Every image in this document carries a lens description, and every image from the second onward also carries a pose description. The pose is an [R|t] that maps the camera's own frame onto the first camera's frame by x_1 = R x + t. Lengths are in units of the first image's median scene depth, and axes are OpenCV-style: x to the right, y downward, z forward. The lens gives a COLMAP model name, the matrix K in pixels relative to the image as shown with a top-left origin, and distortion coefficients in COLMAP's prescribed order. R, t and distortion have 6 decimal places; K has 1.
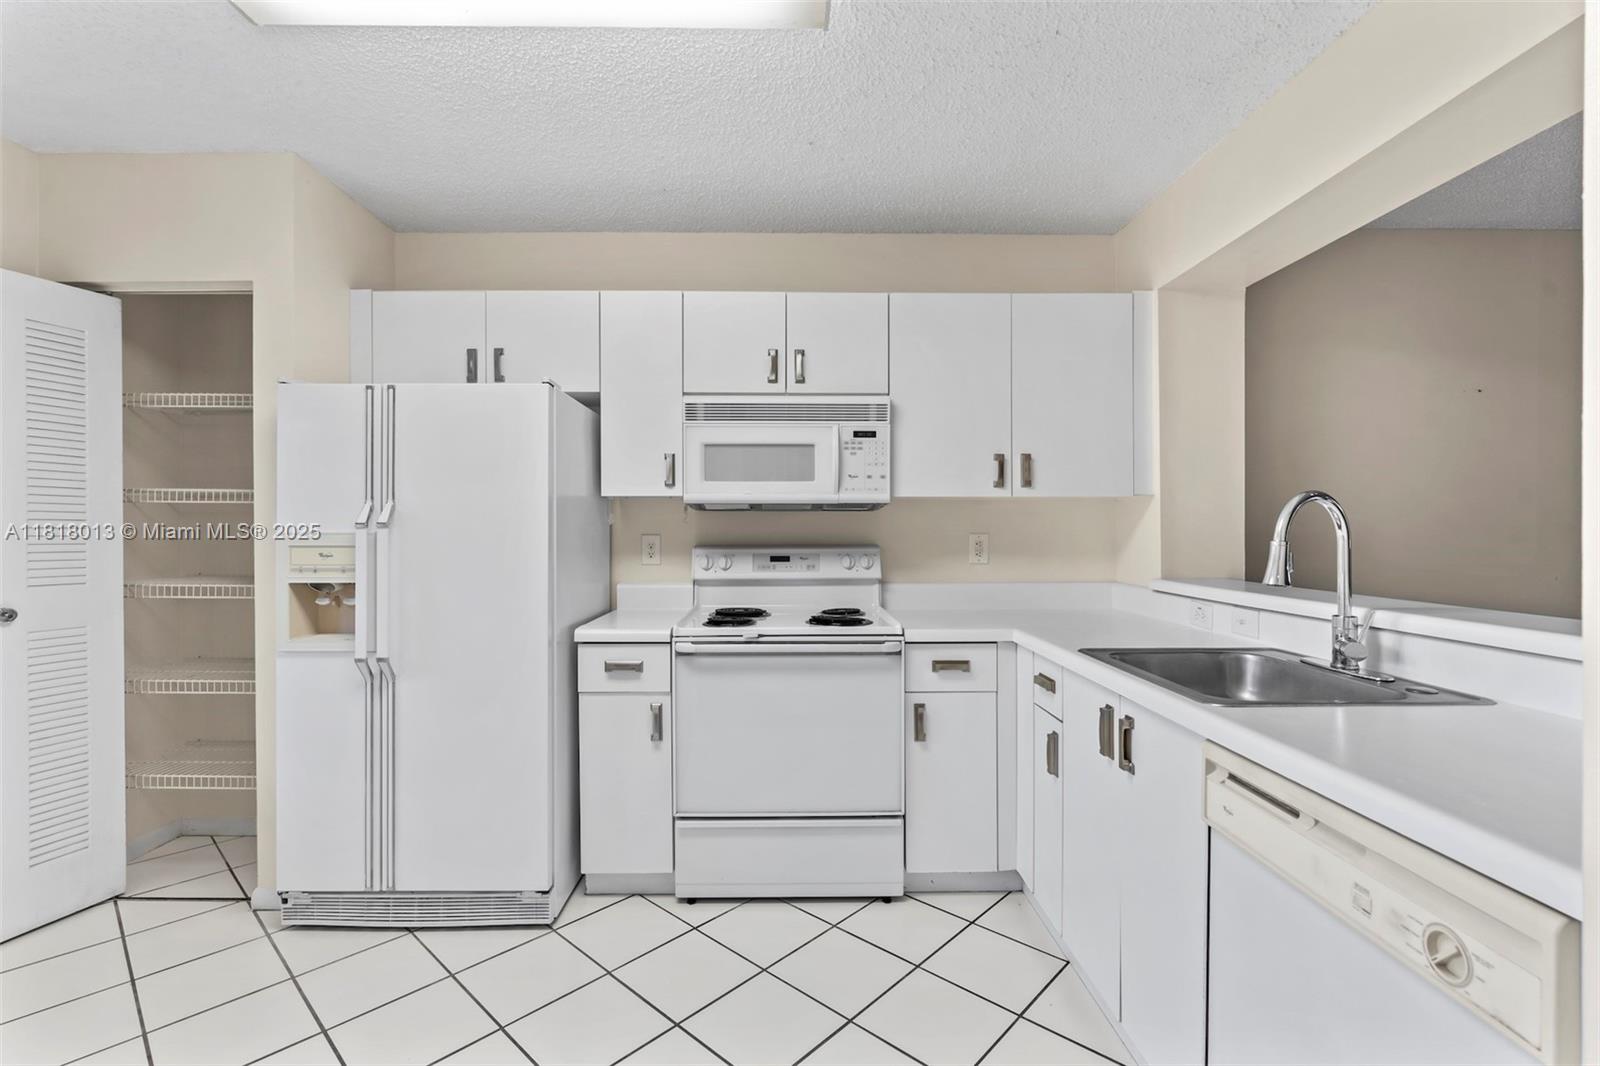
lens RADIAL K [[723.9, 0, 798.2], [0, 723.9, 532.4], [0, 0, 1]] dist [-0.008526, 0.002181]
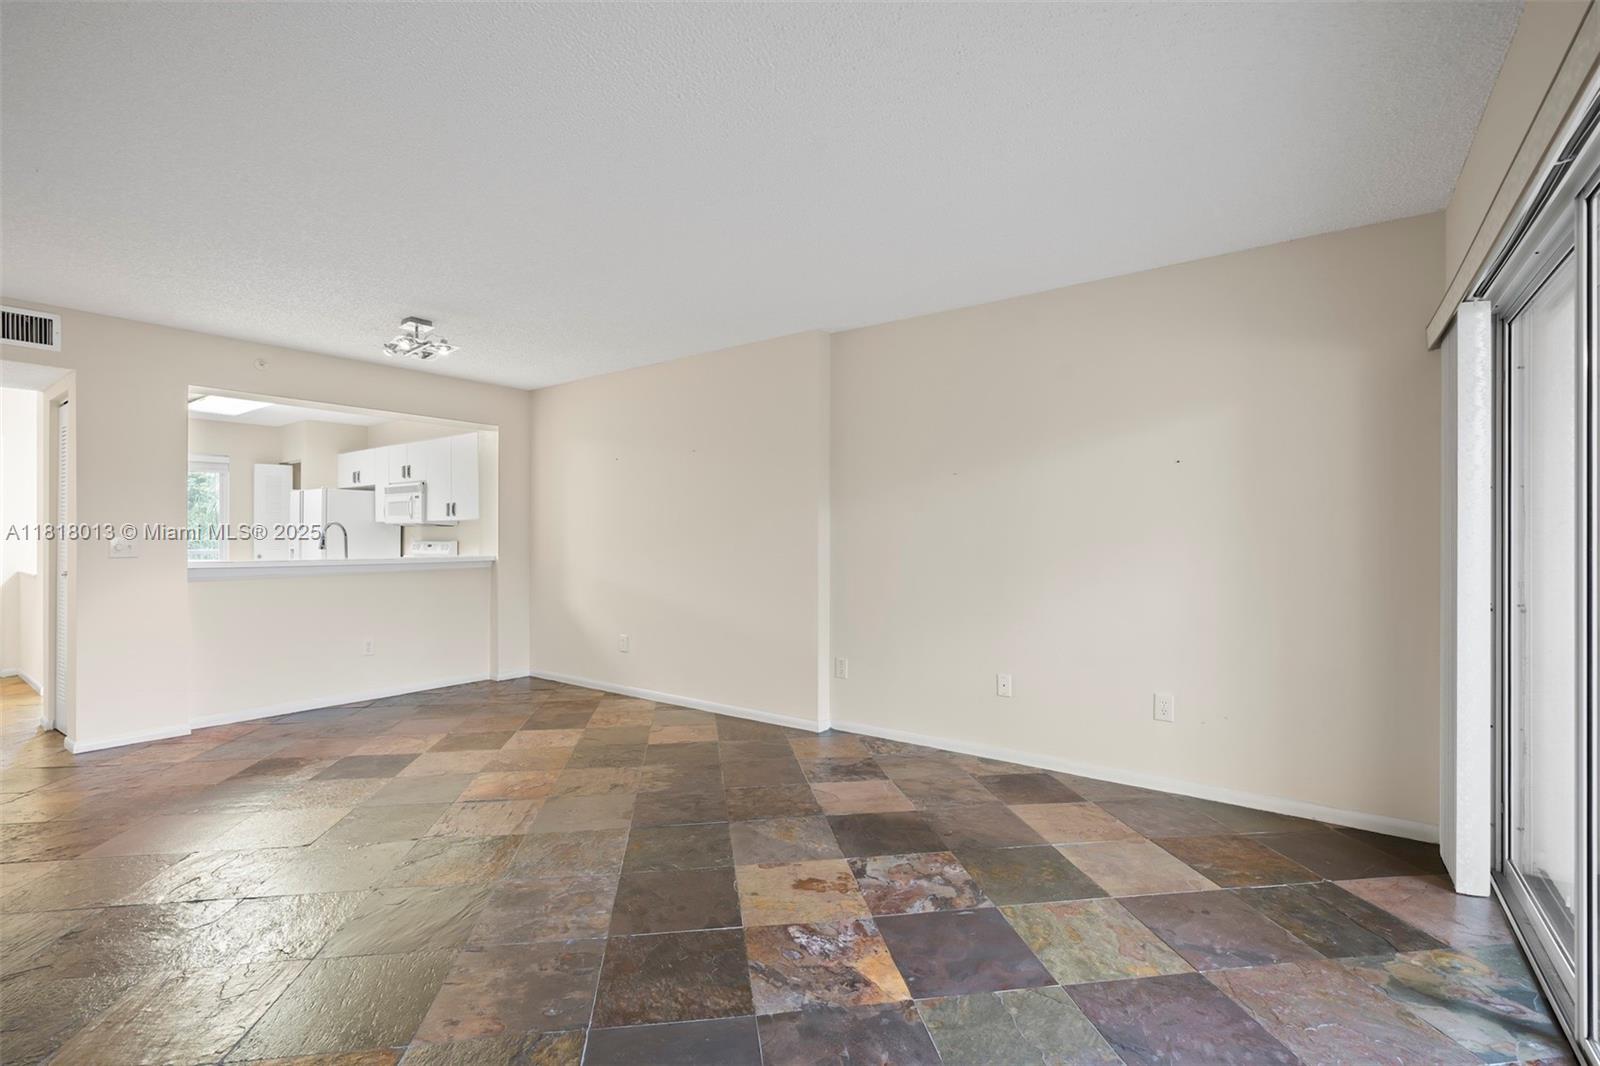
lens RADIAL K [[723.9, 0, 813.0], [0, 723.9, 540.1], [0, 0, 1]] dist [-0.008526, 0.002181]
pose [[0.801078, 0.004257, -0.598544, 2.770094], [-0.004817, 0.999988, 0.000664, 0.010925], [0.598540, 0.002351, 0.801089, -0.220808]]
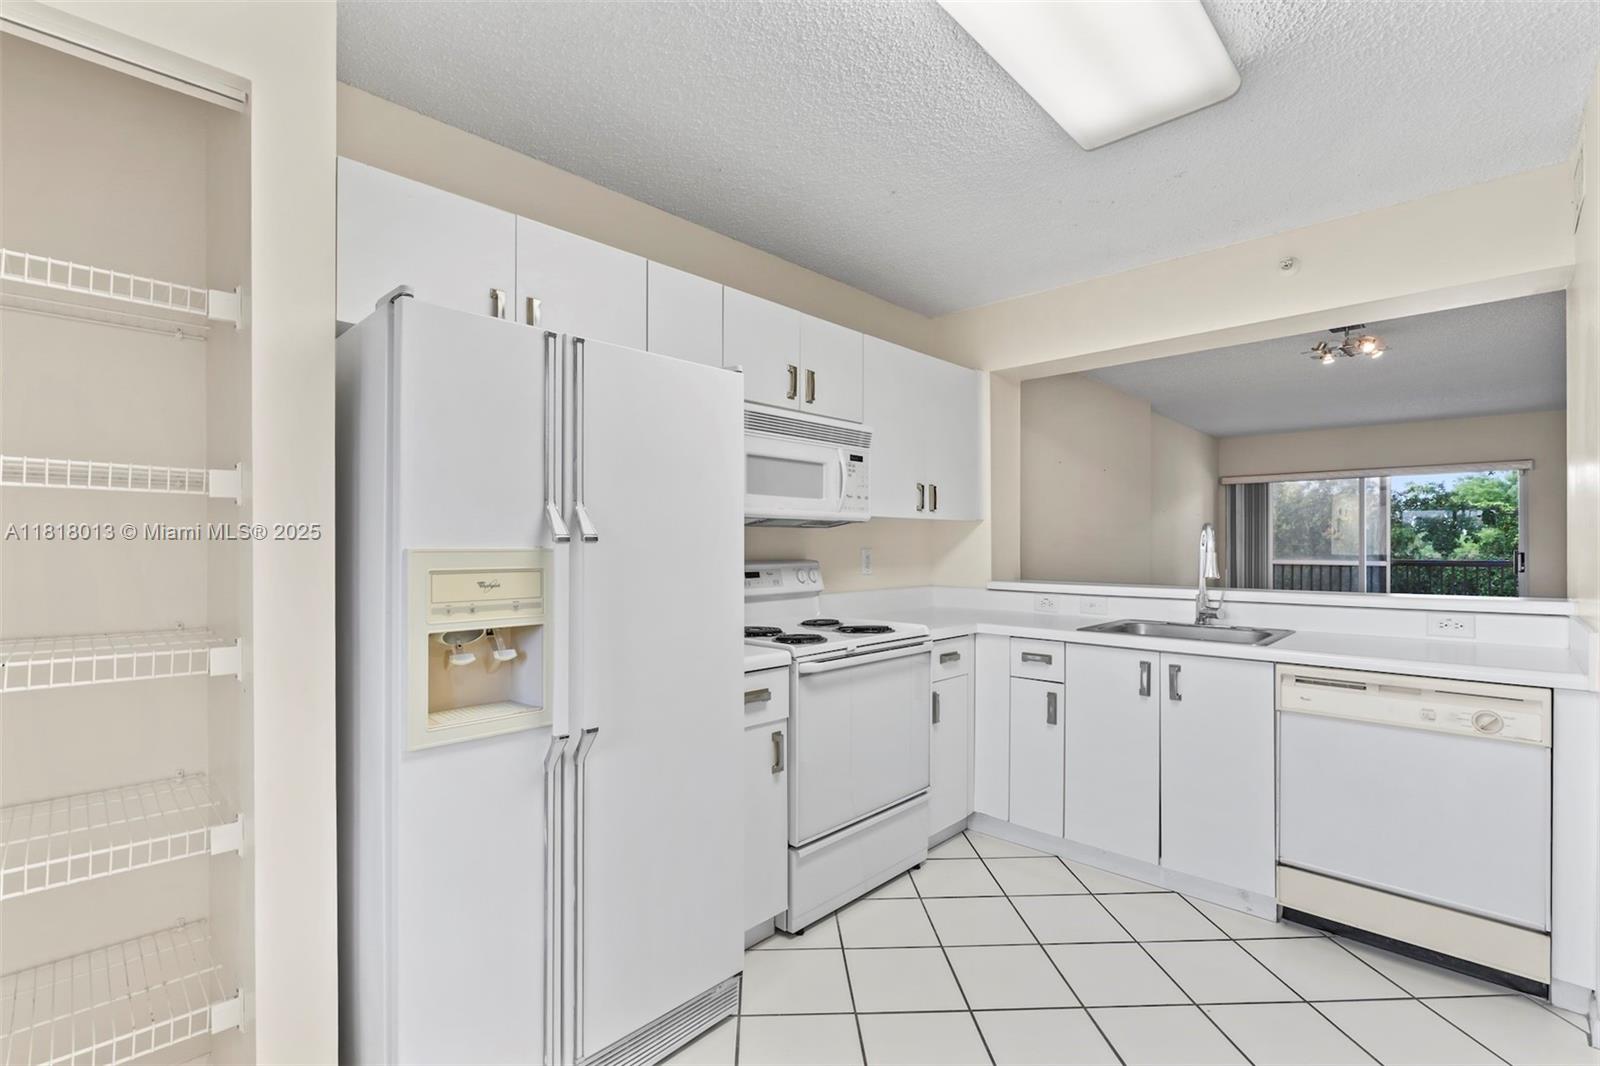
lens RADIAL K [[723.9, 0, 791.5], [0, 723.9, 544.4], [0, 0, 1]] dist [-0.008526, 0.002181]
pose [[0.704630, 0.001007, 0.709574, -0.755955], [0.003442, 0.999982, -0.004837, -0.000024], [-0.709566, 0.005851, 0.704614, 0.297434]]
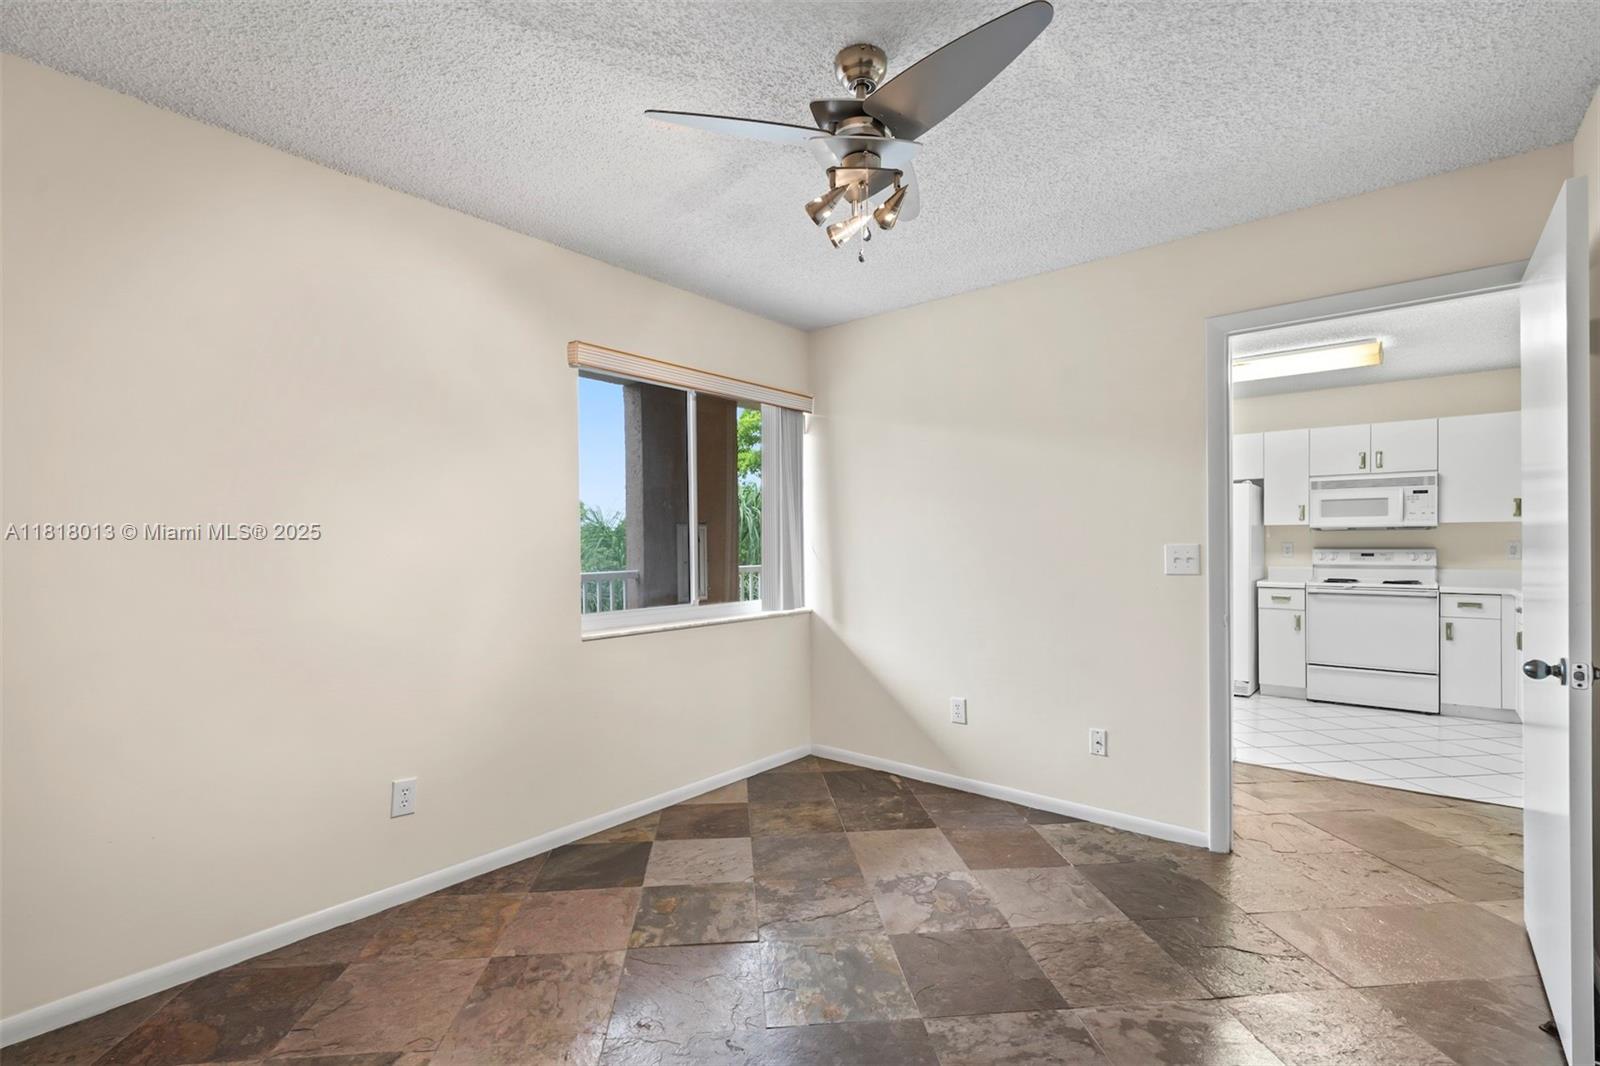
lens RADIAL K [[723.9, 0, 786.0], [0, 723.9, 552.0], [0, 0, 1]] dist [-0.008526, 0.002181]
pose [[0.745985, 0.005196, -0.665943, 0.109706], [0.003230, 0.999930, 0.011419, 0.002035], [0.665955, -0.010670, 0.745915, -1.651448]]
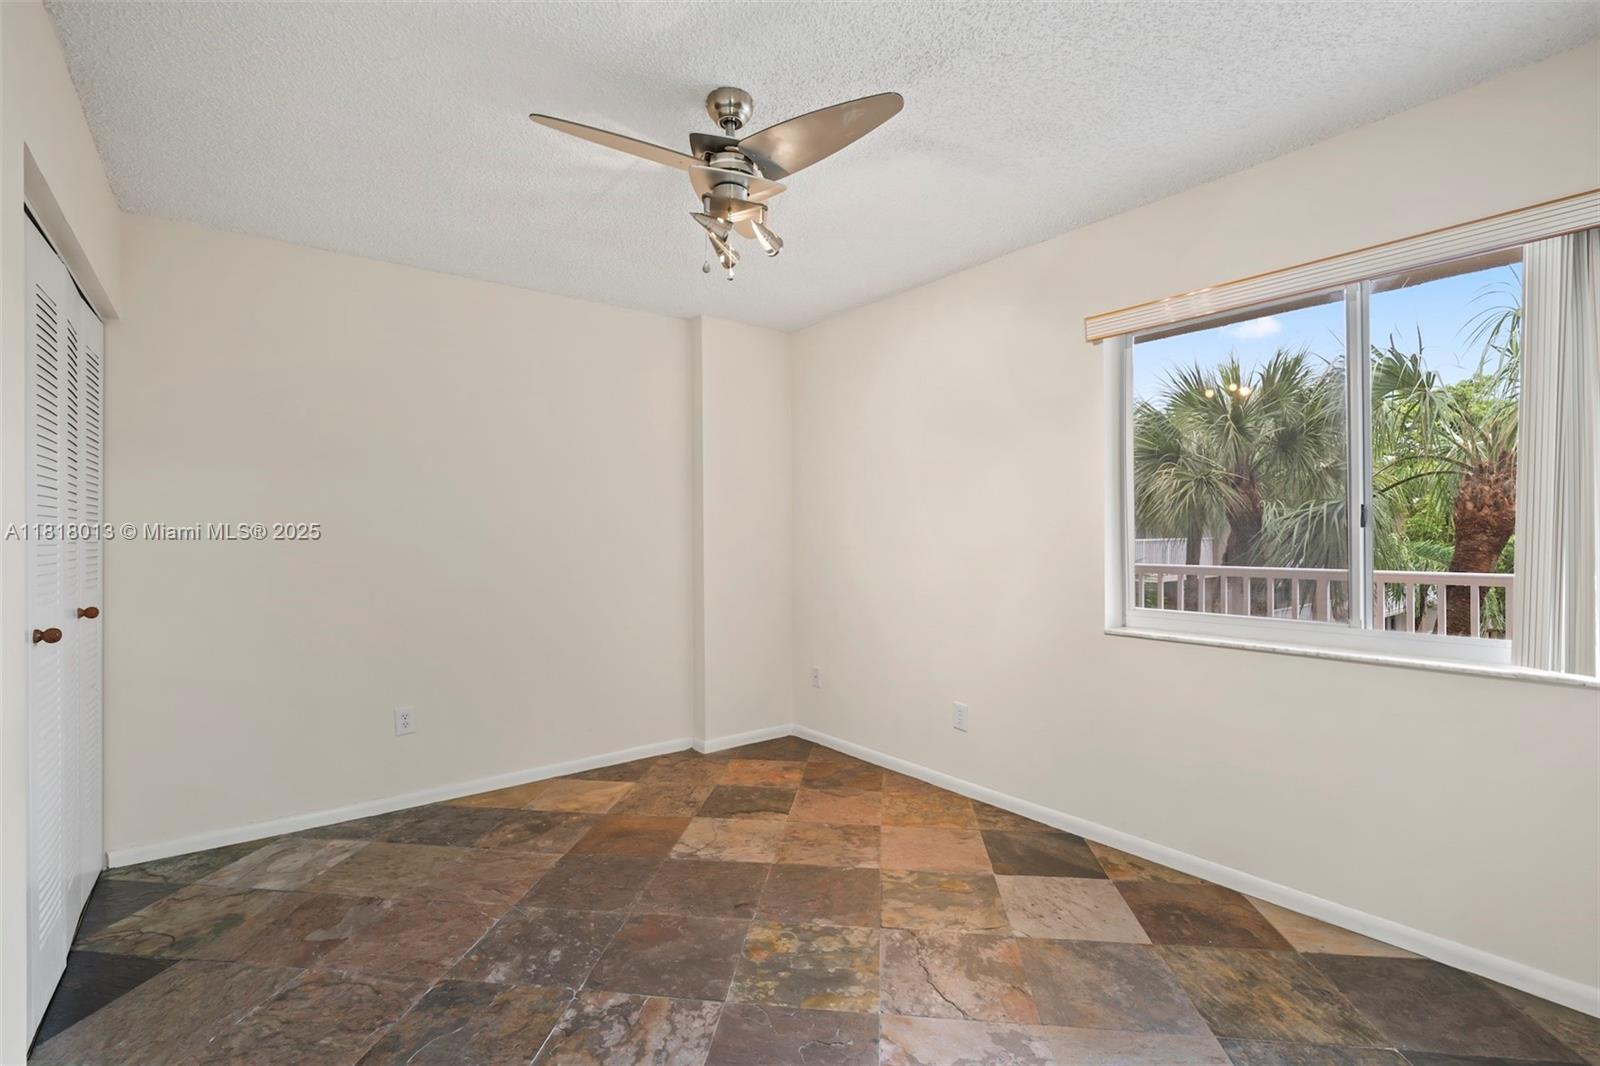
lens RADIAL K [[723.9, 0, 796.6], [0, 723.9, 529.4], [0, 0, 1]] dist [-0.008526, 0.002181]
pose [[-0.800888, 0.002618, -0.598808, 0.111077], [0.003408, 0.999994, -0.000186, -0.001308], [0.598804, -0.002189, -0.800892, 0.637662]]
